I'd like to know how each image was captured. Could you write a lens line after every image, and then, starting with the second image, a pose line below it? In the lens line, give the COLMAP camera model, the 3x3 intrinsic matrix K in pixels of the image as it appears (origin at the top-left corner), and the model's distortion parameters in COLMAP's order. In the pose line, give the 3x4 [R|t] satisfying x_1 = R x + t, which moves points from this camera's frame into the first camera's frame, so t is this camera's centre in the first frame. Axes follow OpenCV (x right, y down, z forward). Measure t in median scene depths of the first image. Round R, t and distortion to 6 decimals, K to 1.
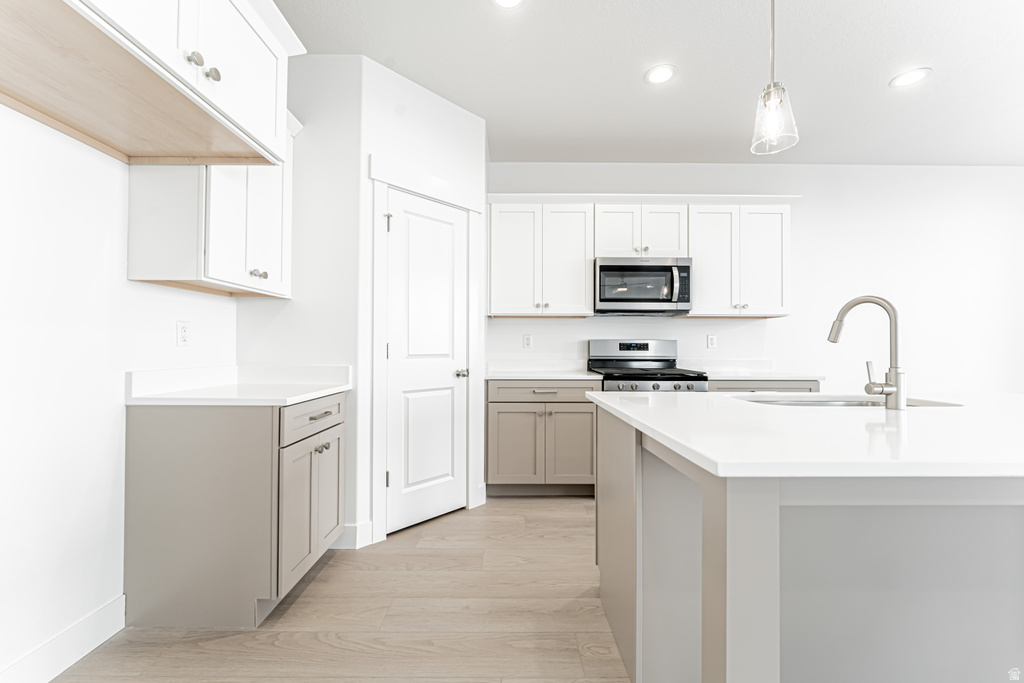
lens RADIAL K [[414.4, 0, 512.0], [0, 414.4, 341.5], [0, 0, 1]] dist [0.000854, -0.000009]
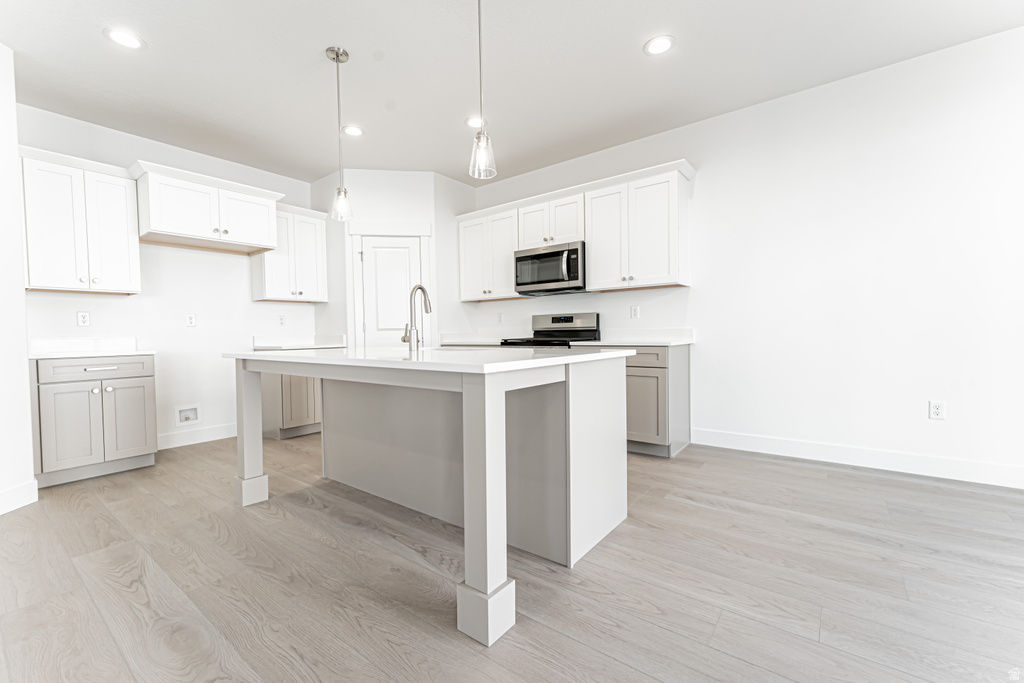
lens RADIAL K [[422.0, 0, 512.0], [0, 422.0, 341.5], [0, 0, 1]] dist [0.020202, 0.000009]
pose [[0.788297, -0.000501, -0.615295, 1.021948], [0.031742, 0.998701, 0.039854, 0.025152], [0.614475, -0.050948, 0.787289, -0.059005]]
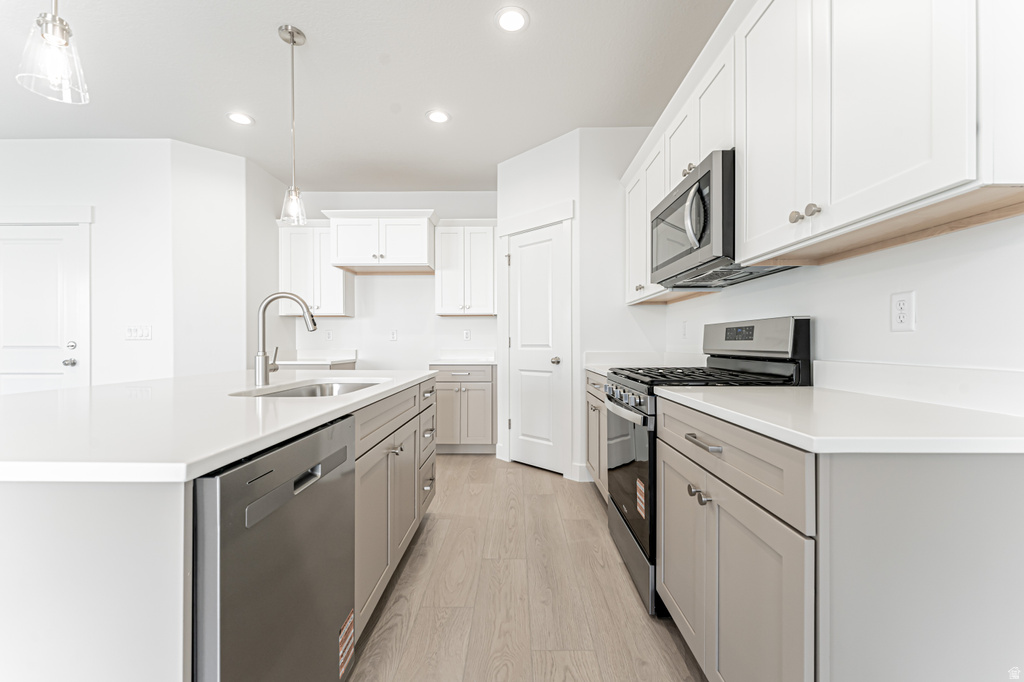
lens RADIAL K [[422.0, 0, 512.0], [0, 422.0, 341.0], [0, 0, 1]] dist [0.020202, 0.000009]
pose [[-0.024991, -0.007554, -0.999659, 0.957360], [0.023392, 0.999693, -0.008139, 0.023038], [0.999414, -0.023588, -0.024806, 0.779124]]
